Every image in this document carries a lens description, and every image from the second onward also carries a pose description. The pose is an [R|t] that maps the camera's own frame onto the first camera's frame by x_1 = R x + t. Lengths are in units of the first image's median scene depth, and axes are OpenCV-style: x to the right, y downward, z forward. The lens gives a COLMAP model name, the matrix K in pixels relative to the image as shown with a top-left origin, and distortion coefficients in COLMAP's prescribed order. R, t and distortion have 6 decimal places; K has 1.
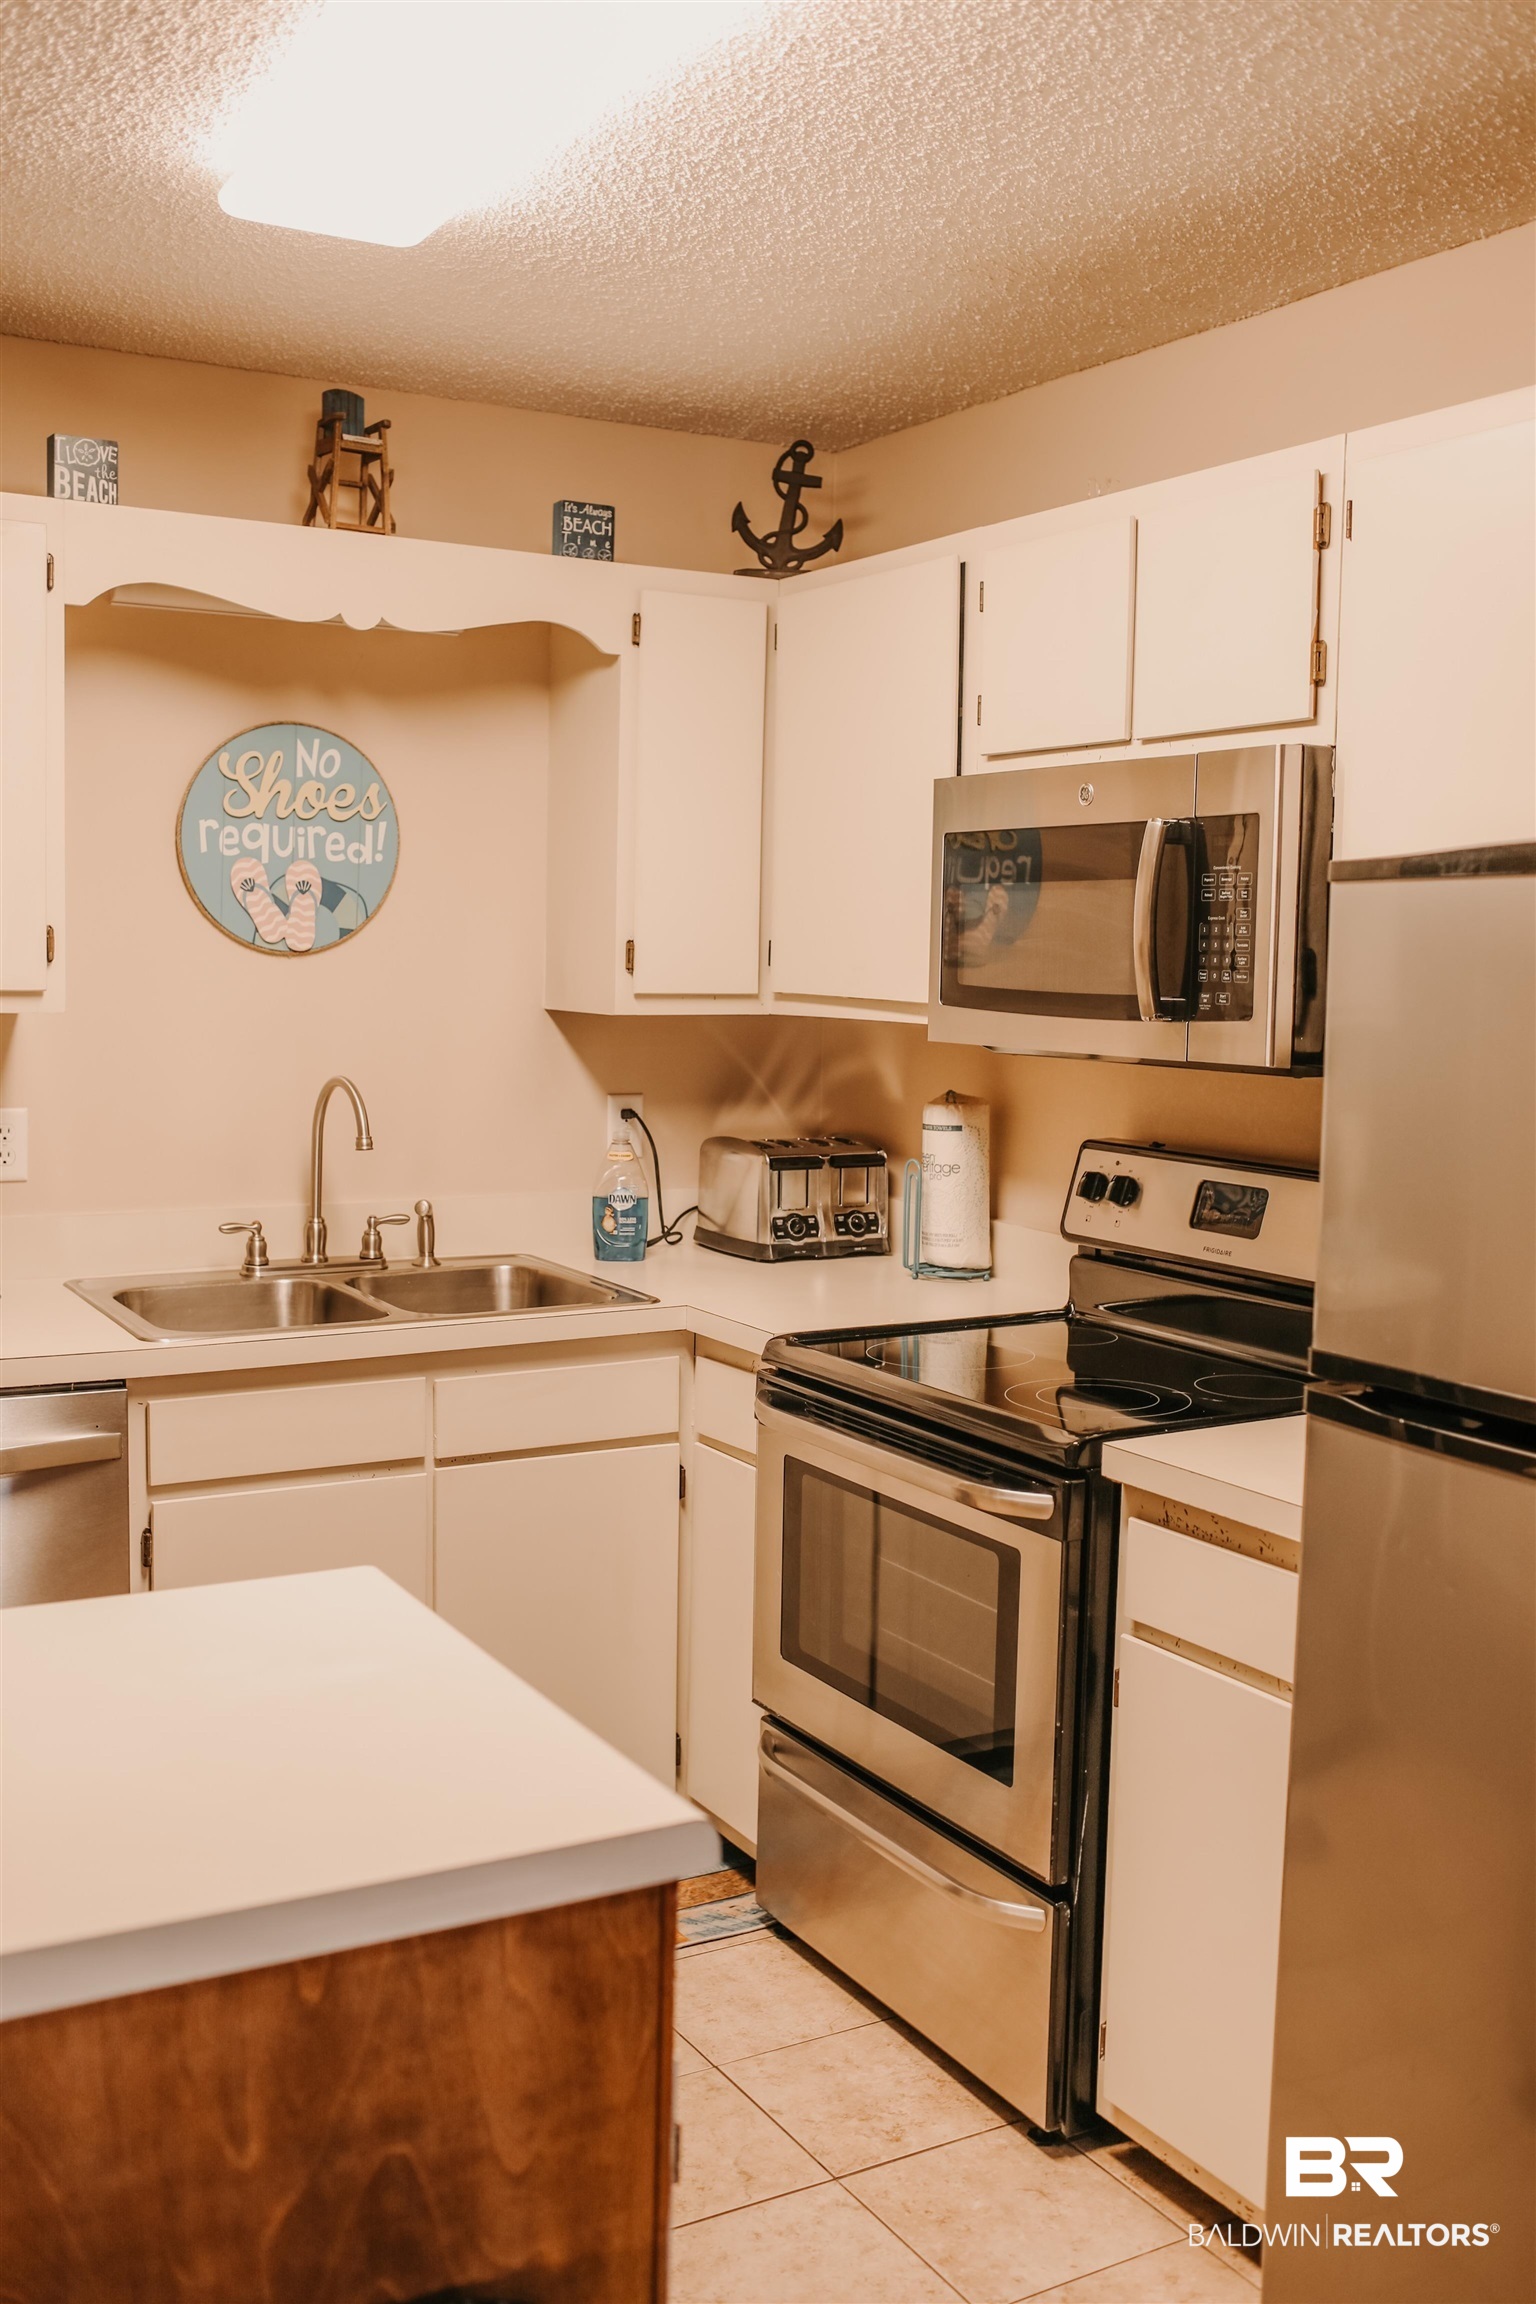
lens RADIAL K [[2219.1, 0, 774.3], [0, 2219.1, 1142.4], [0, 0, 1]] dist [-0.114547, 0.143958]
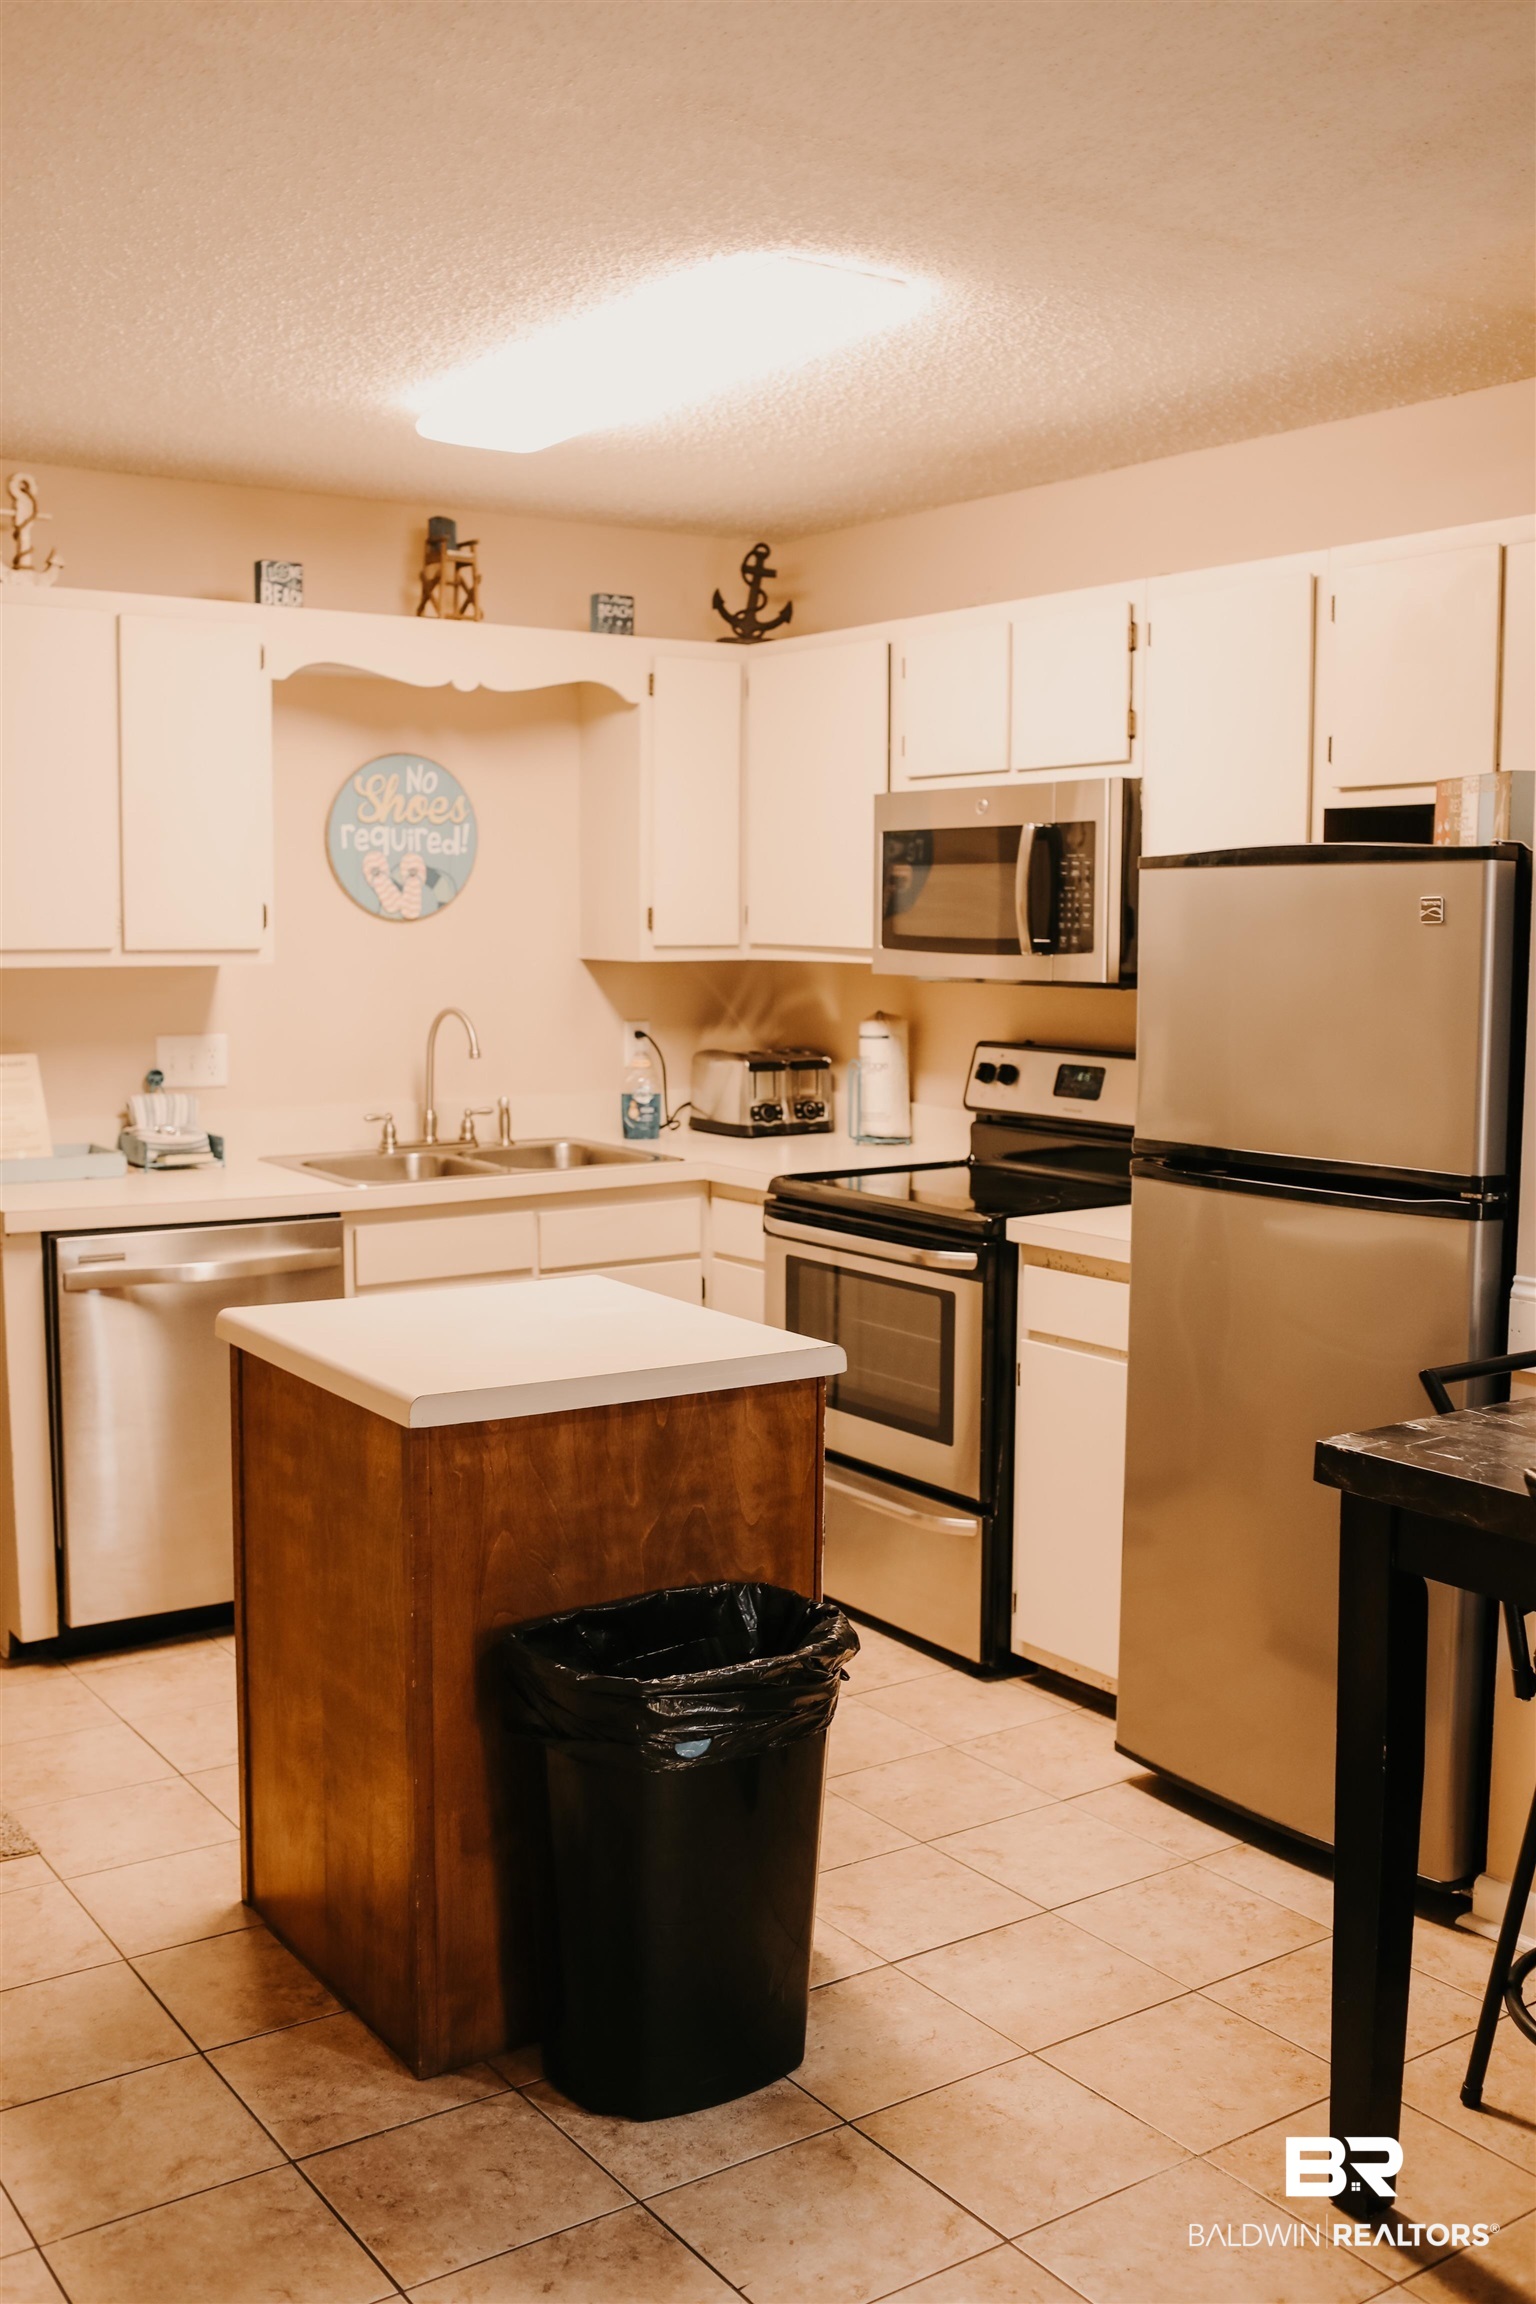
lens RADIAL K [[2219.1, 0, 774.3], [0, 2219.1, 1142.4], [0, 0, 1]] dist [-0.114547, 0.143958]
pose [[0.996976, -0.022892, 0.074257, -0.099845], [0.021578, 0.999597, 0.018445, 0.034964], [-0.074649, -0.016787, 0.997069, -0.426220]]
